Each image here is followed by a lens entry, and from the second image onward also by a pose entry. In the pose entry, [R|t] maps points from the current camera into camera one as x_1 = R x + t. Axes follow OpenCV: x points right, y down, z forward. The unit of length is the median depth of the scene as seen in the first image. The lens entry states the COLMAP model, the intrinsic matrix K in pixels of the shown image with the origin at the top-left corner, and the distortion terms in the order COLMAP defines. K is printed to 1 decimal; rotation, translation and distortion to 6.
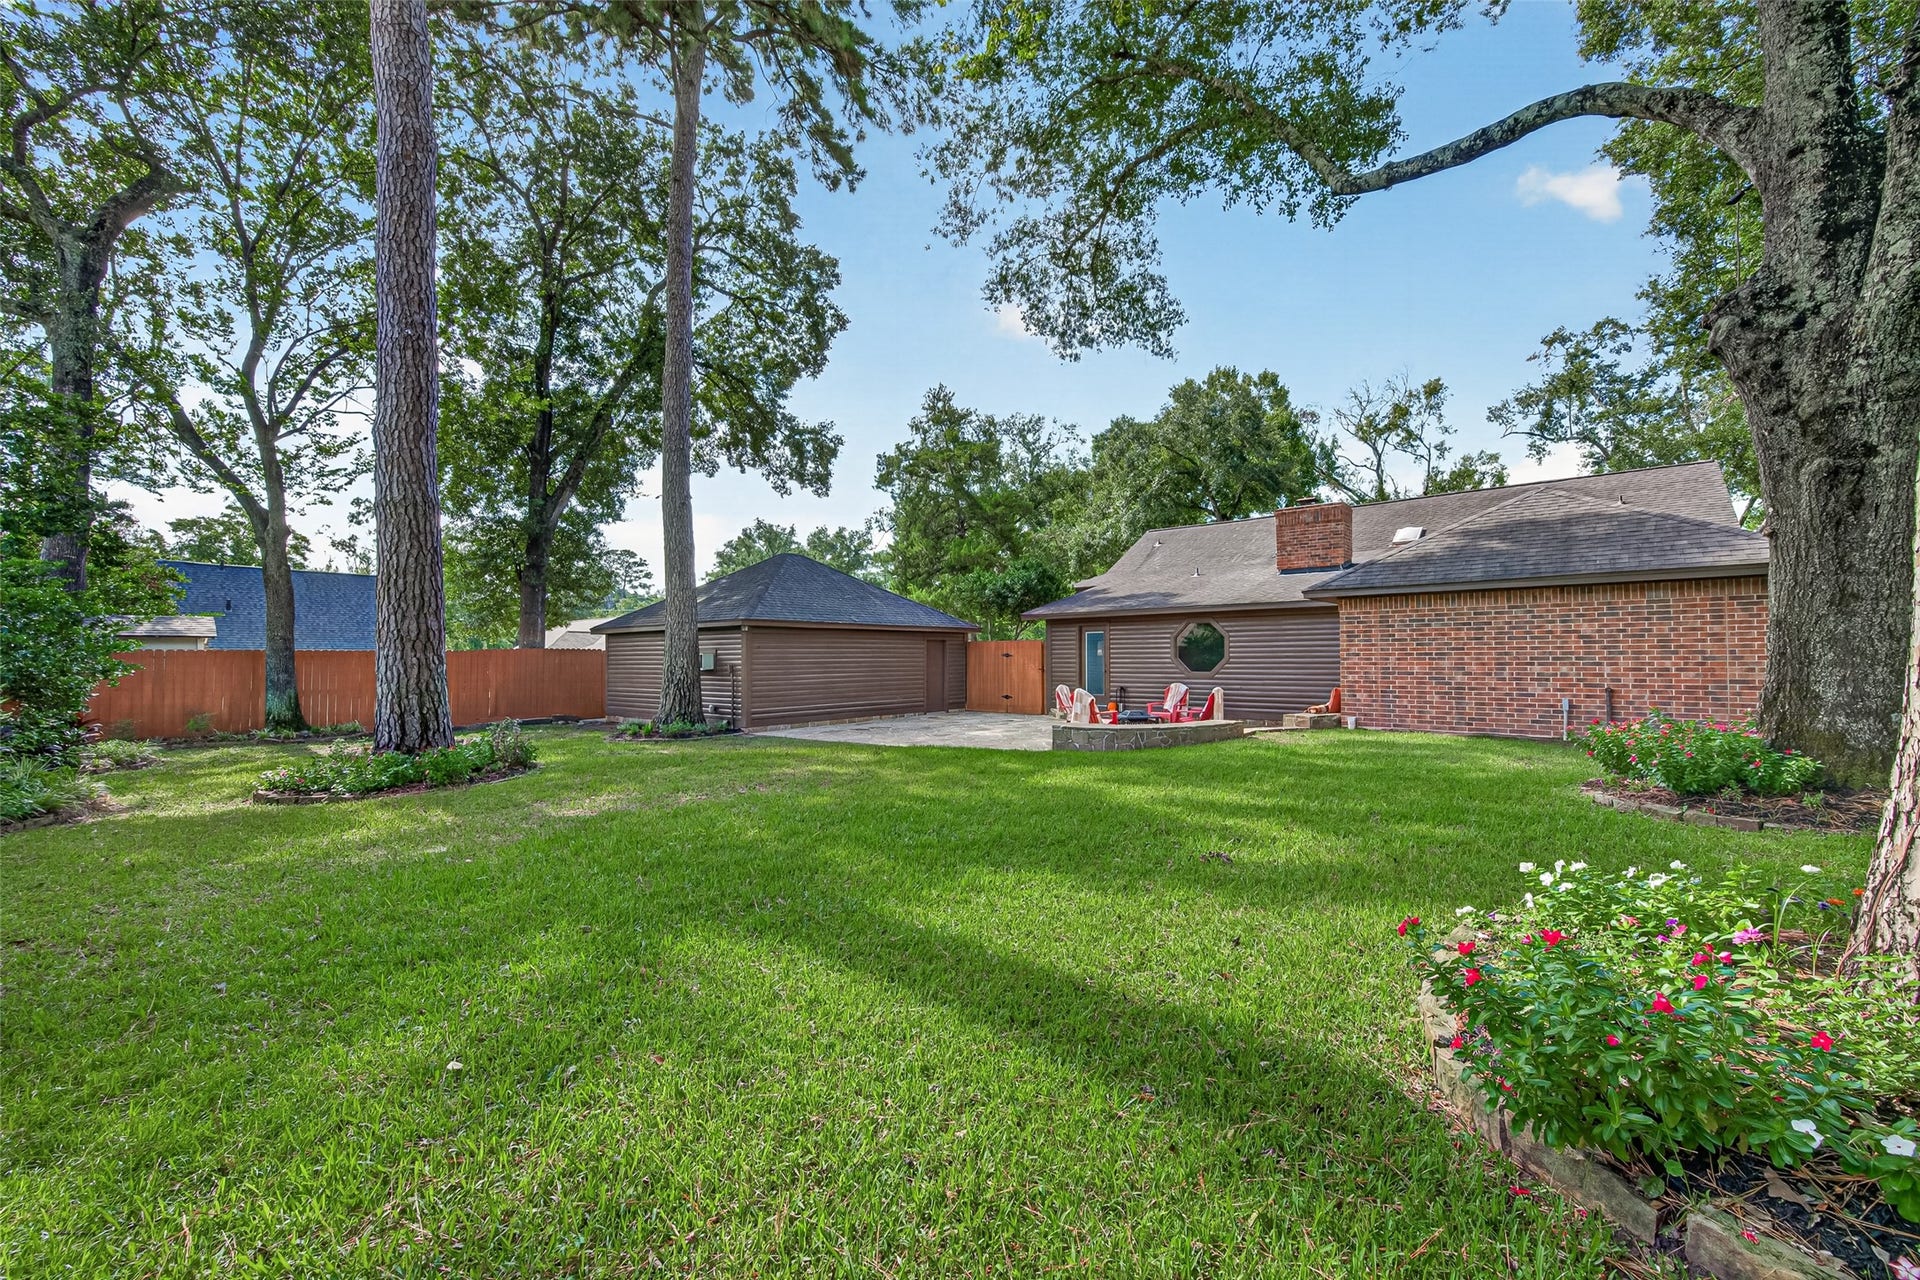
lens RADIAL K [[711.7, 0, 958.8], [0, 711.7, 650.7], [0, 0, 1]] dist [-0.000095, 0.000418]
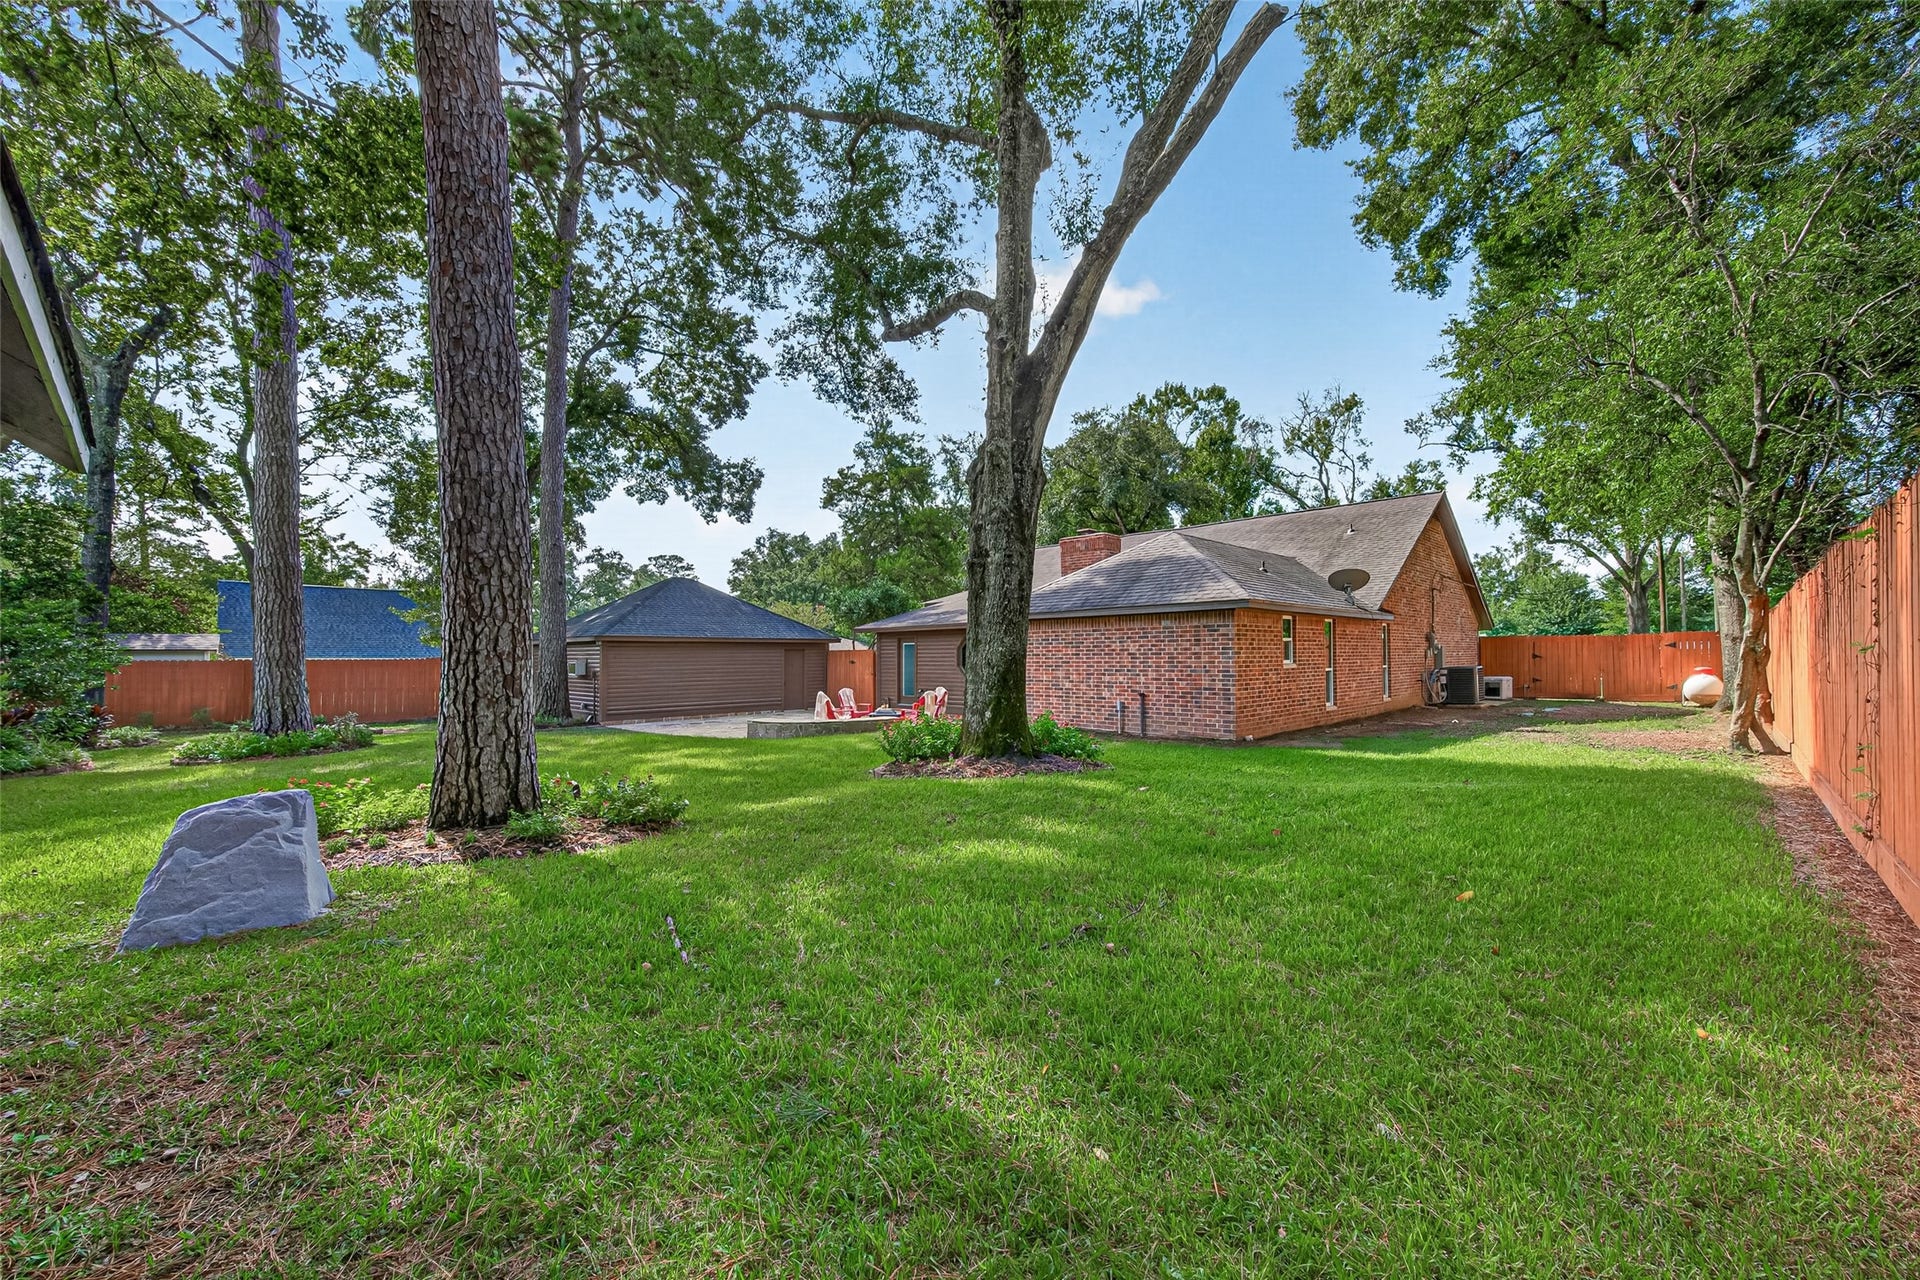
lens RADIAL K [[773.9, 0, 1069.8], [0, 773.9, 642.4], [0, 0, 1]] dist [0.002399, -0.000461]
pose [[0.997179, -0.001719, -0.075041, 0.425075], [0.001582, 0.999997, -0.001888, -0.018754], [0.075044, 0.001764, 0.997179, -0.208944]]
